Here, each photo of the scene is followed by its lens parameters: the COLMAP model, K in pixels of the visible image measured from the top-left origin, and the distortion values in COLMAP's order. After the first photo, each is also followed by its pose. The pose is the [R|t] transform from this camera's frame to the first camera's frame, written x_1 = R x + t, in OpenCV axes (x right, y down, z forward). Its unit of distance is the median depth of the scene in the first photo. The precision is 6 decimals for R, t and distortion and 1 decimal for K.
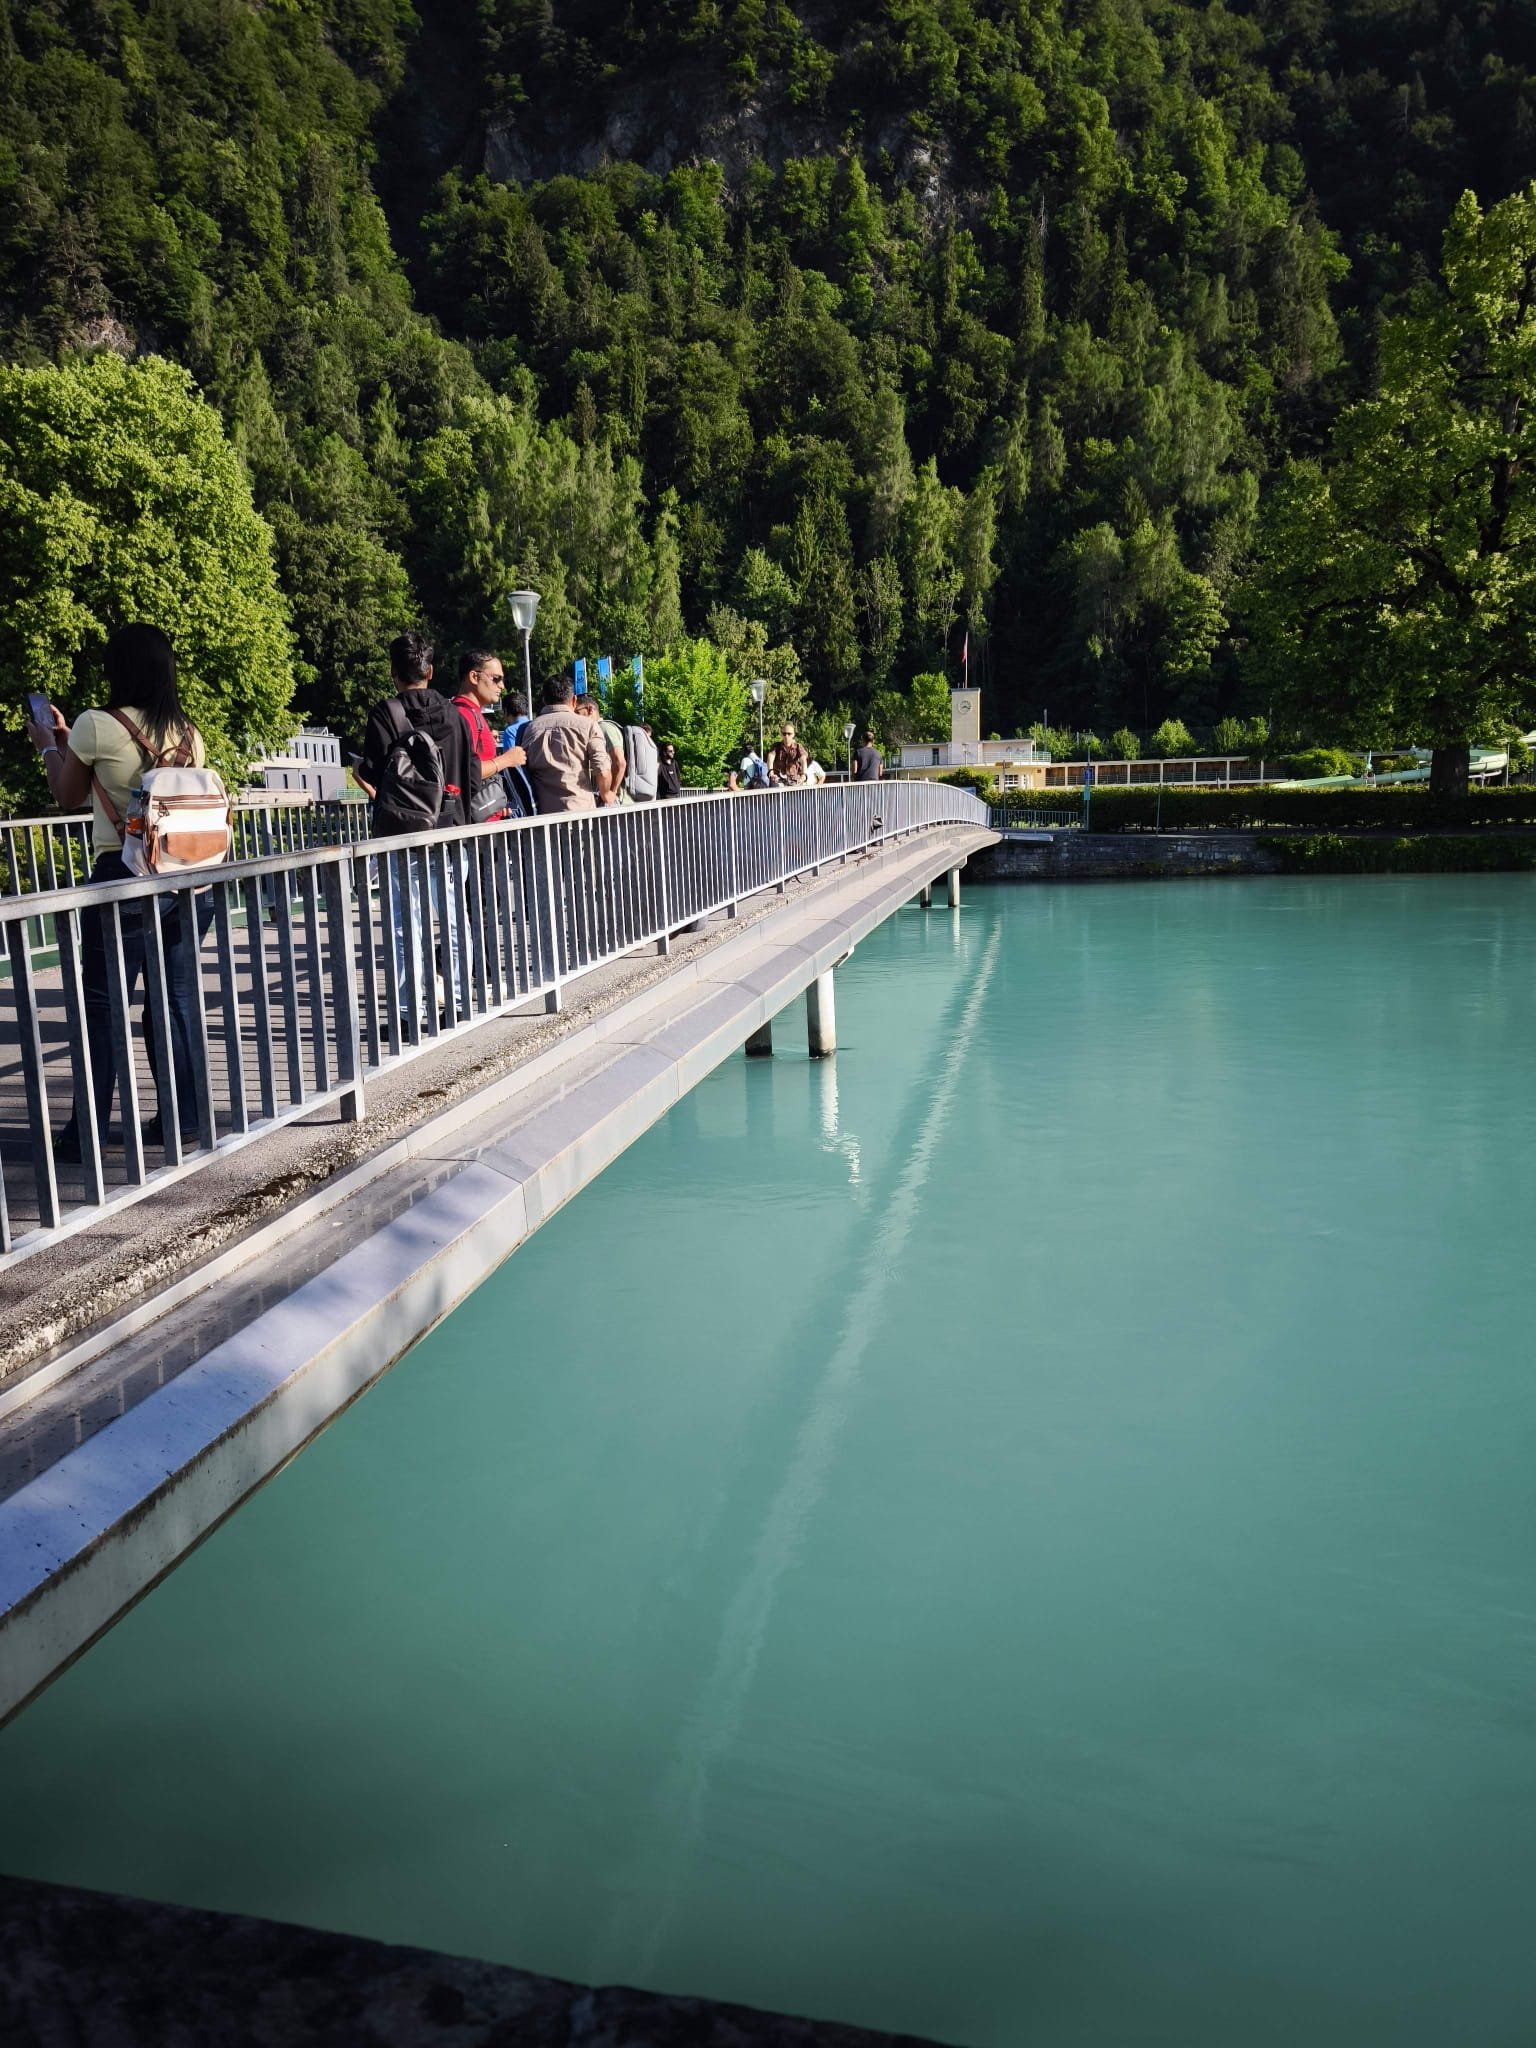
lens RADIAL K [[1591.0, 0, 768.0], [0, 1591.0, 1024.0], [0, 0, 1]] dist [0.035639, -0.009107]
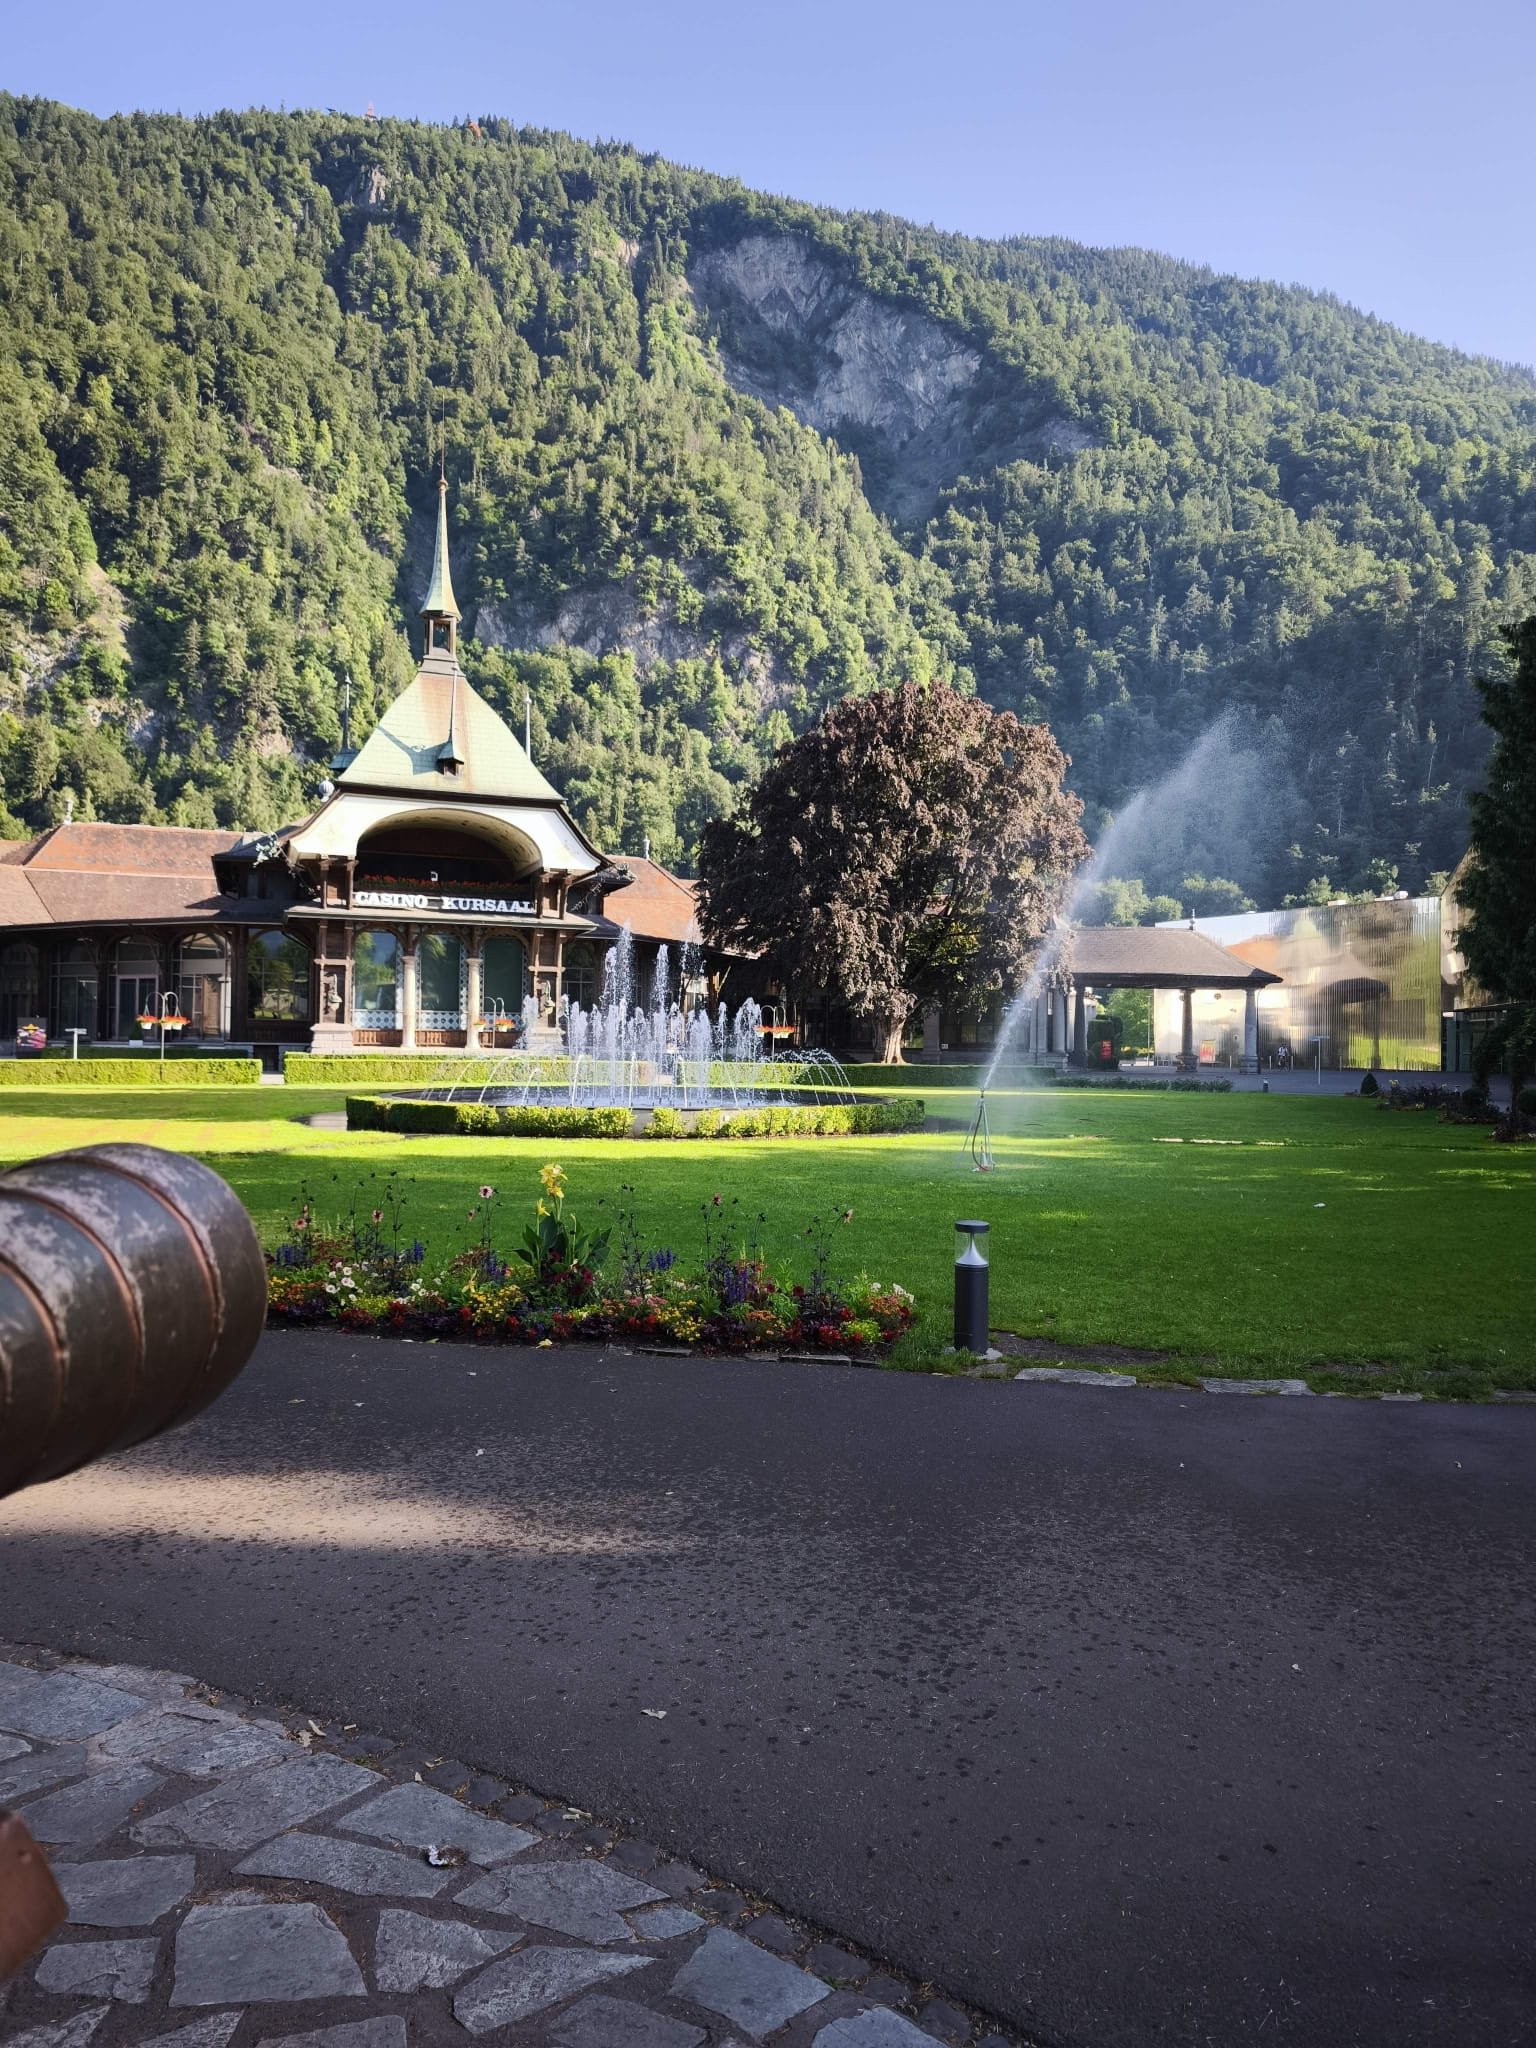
lens RADIAL K [[1591.0, 0, 768.0], [0, 1591.0, 1024.0], [0, 0, 1]] dist [0.035639, -0.009107]
pose [[0.984317, 0.045720, 0.170384, -0.155571], [-0.020332, 0.988798, -0.147870, 0.077981], [-0.175236, 0.142087, 0.974220, -0.561539]]
